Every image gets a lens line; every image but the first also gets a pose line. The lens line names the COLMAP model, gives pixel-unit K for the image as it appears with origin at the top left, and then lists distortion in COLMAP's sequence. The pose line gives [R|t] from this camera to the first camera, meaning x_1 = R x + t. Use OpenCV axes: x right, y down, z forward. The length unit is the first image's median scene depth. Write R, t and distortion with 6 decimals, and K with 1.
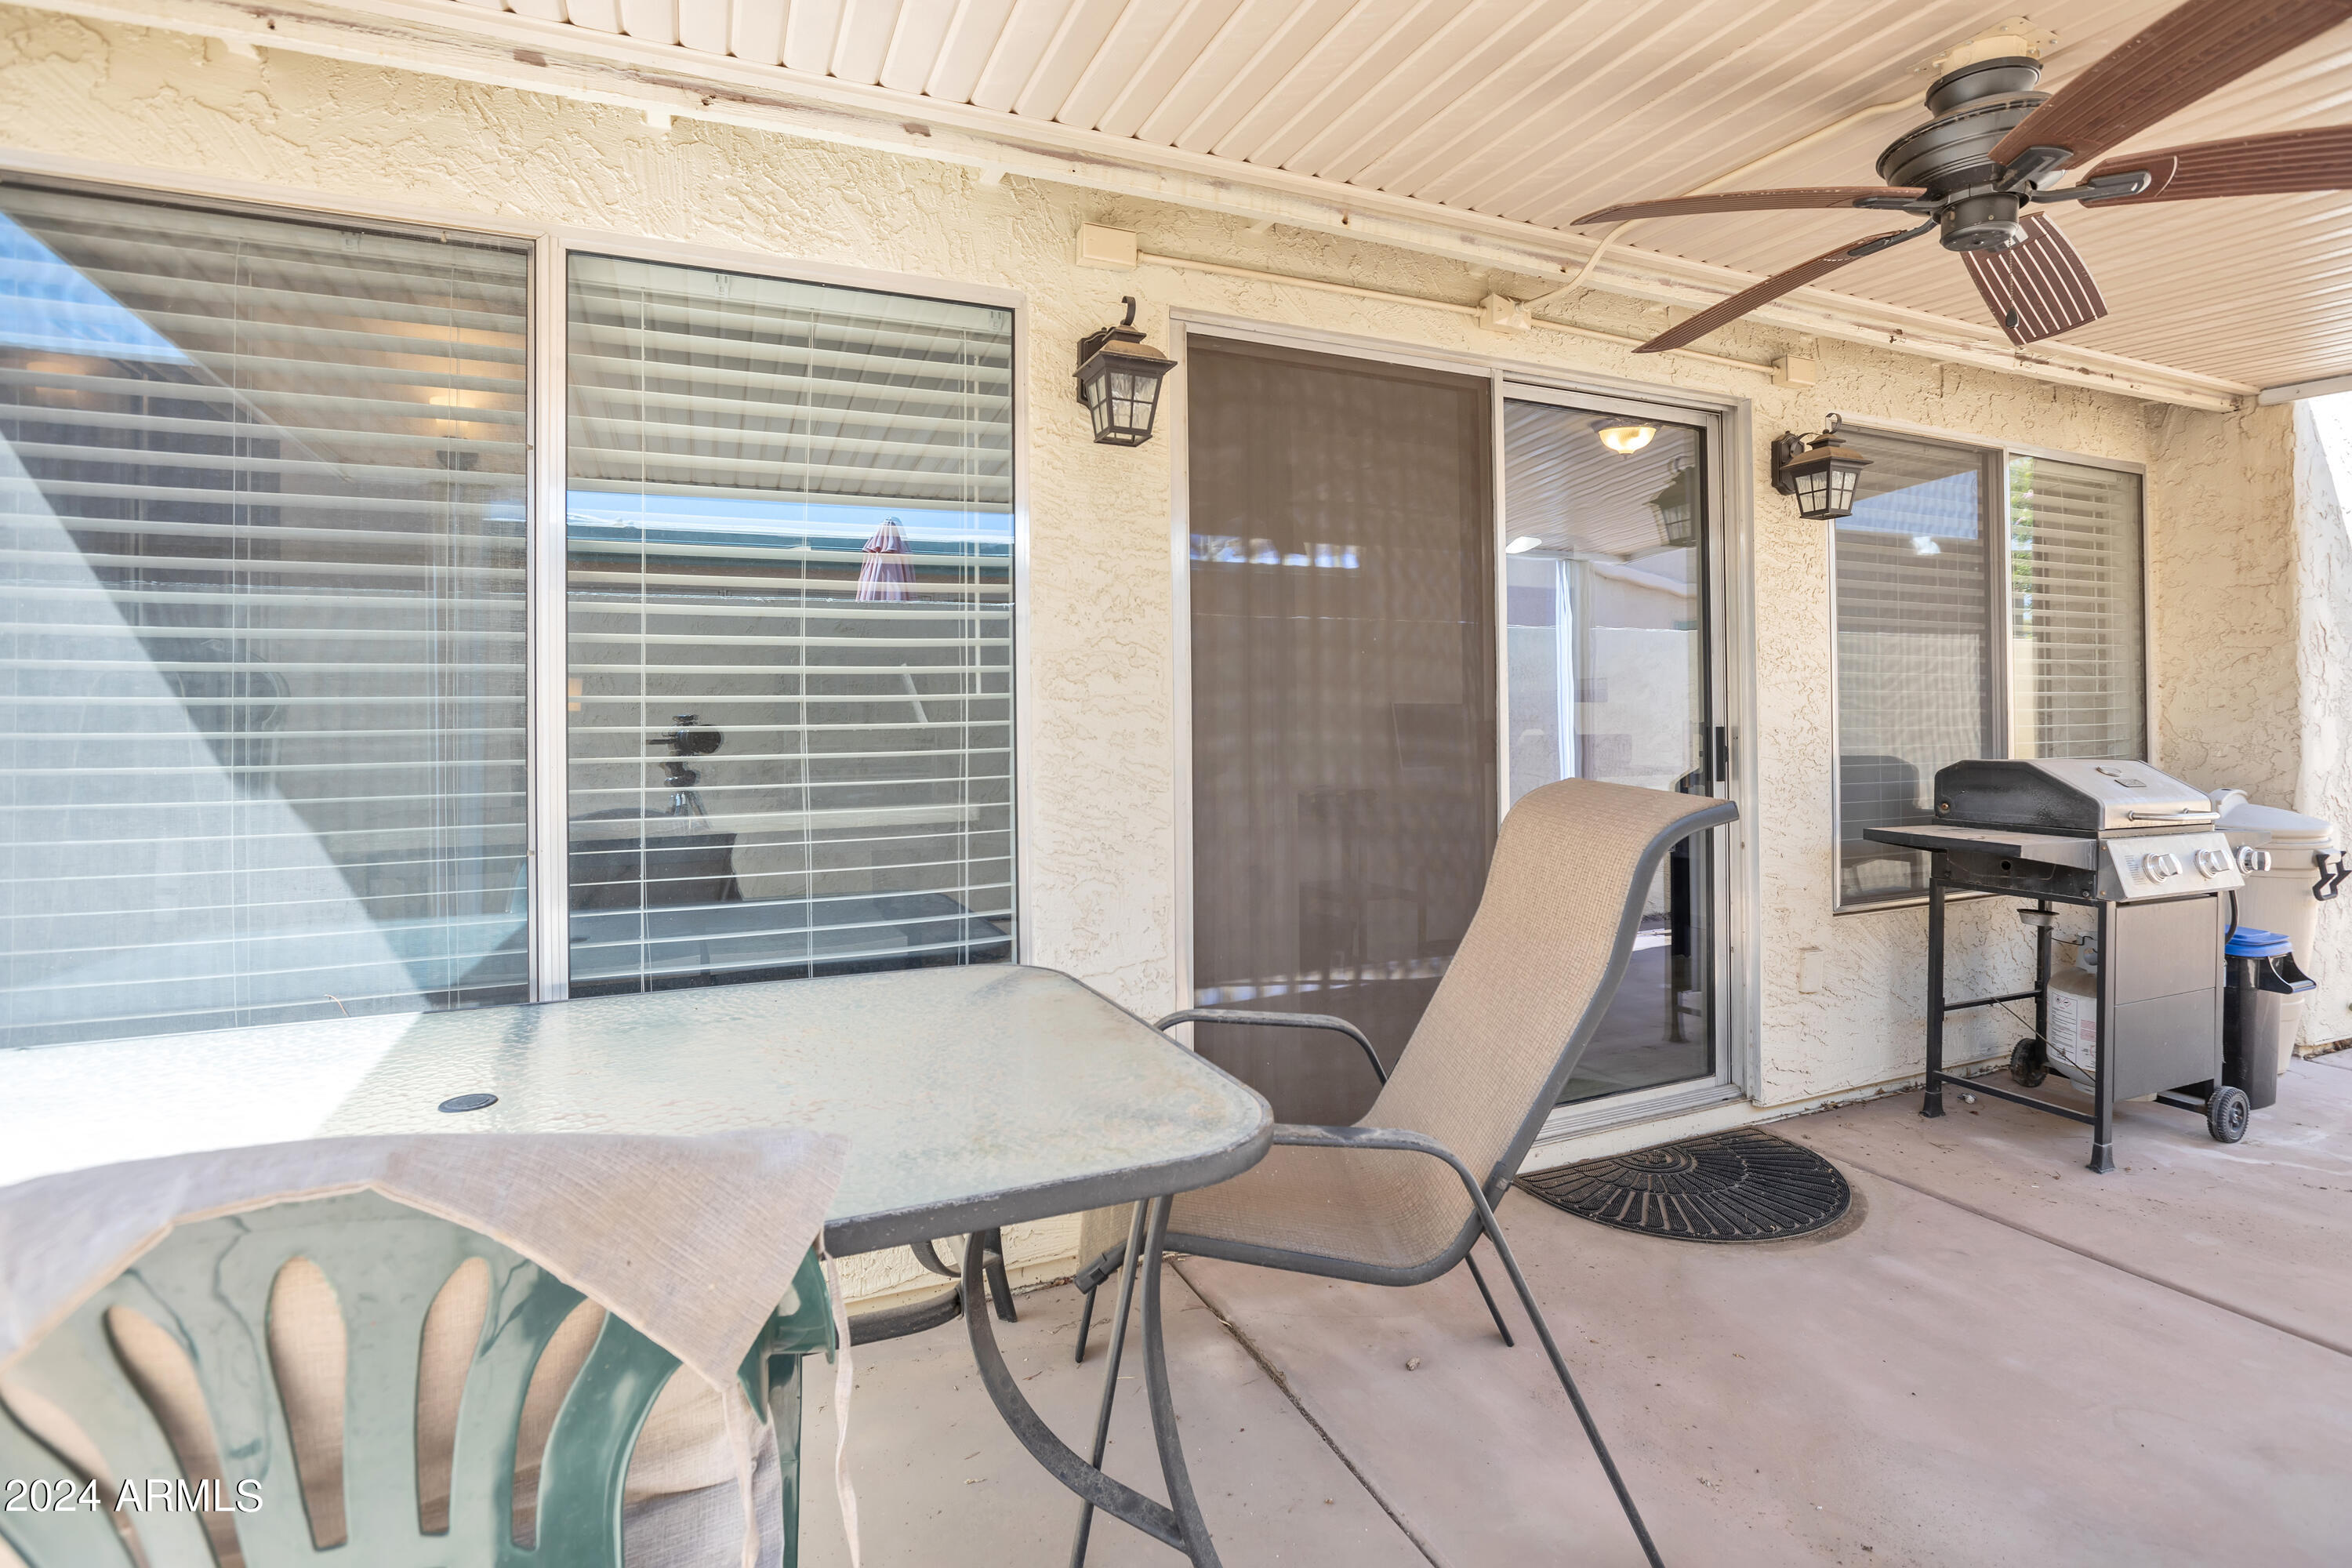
lens RADIAL K [[1082.5, 0, 1187.1], [0, 1082.5, 730.8], [0, 0, 1]] dist [-0.012474, 0.000881]
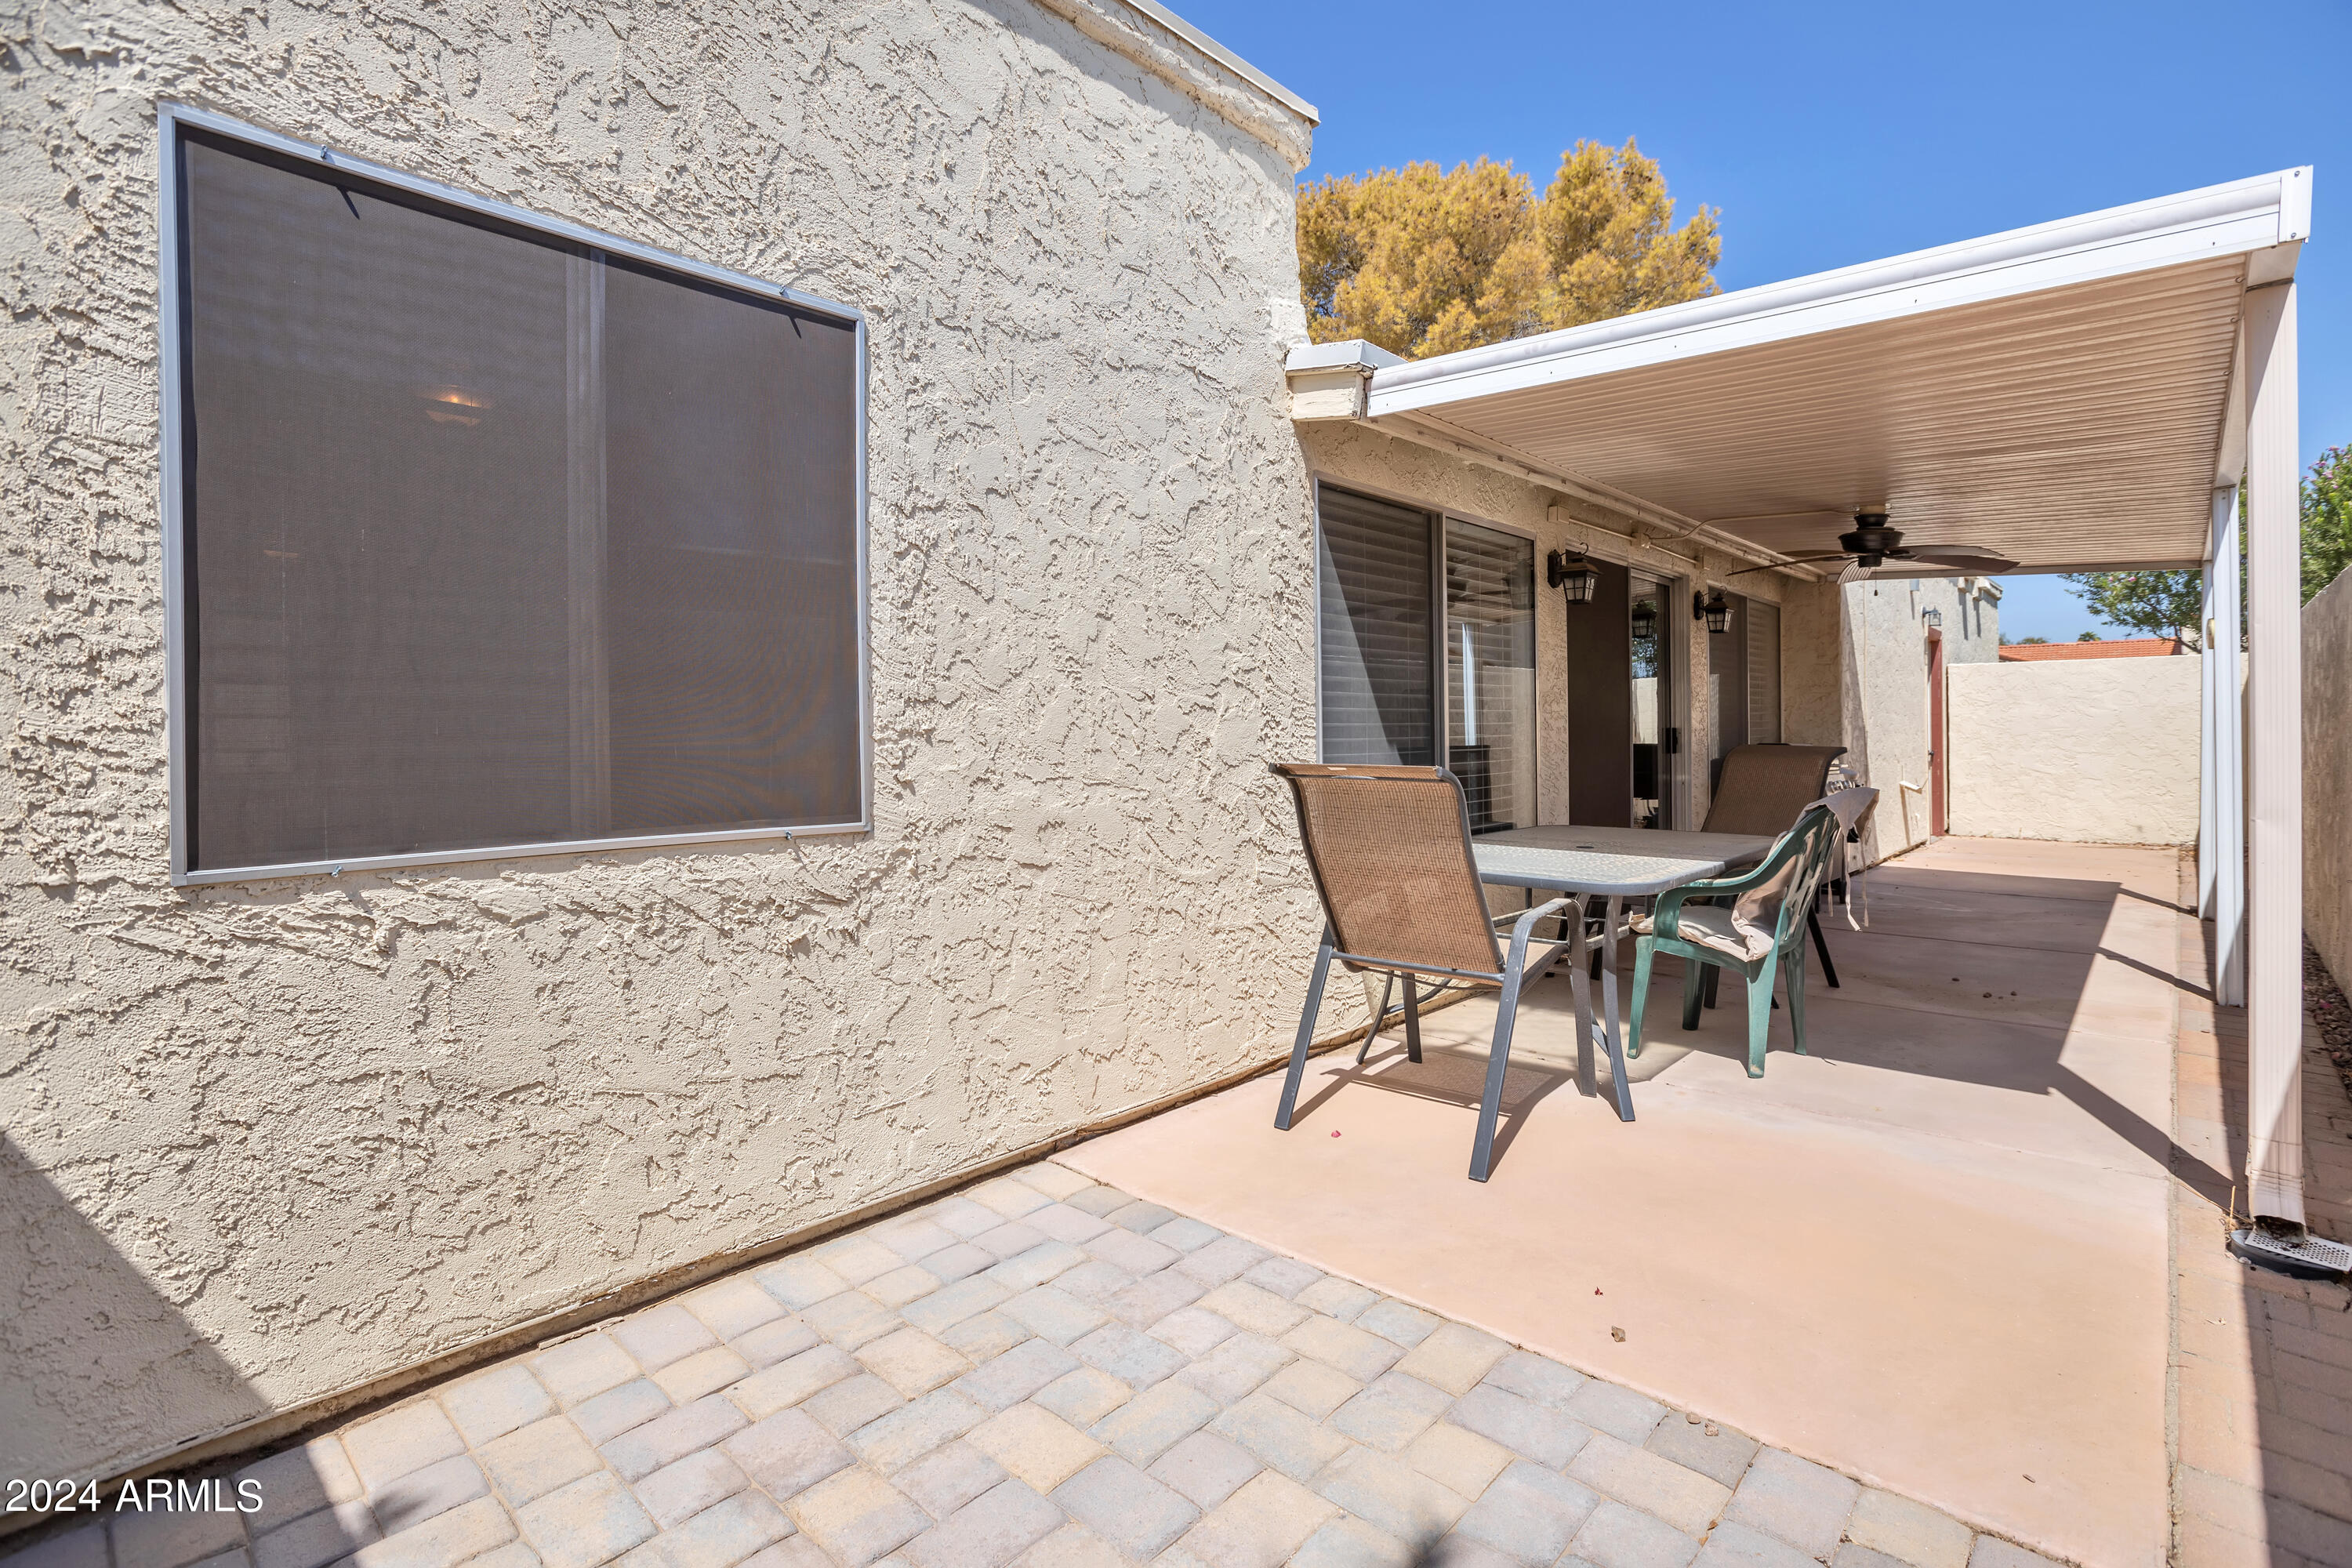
lens RADIAL K [[1082.5, 0, 1187.1], [0, 1082.5, 730.8], [0, 0, 1]] dist [-0.012474, 0.000881]
pose [[0.916314, 0.005306, 0.400425, -1.249377], [-0.005040, 0.999986, -0.001718, 0.010552], [-0.400428, -0.000444, 0.916328, -0.569871]]
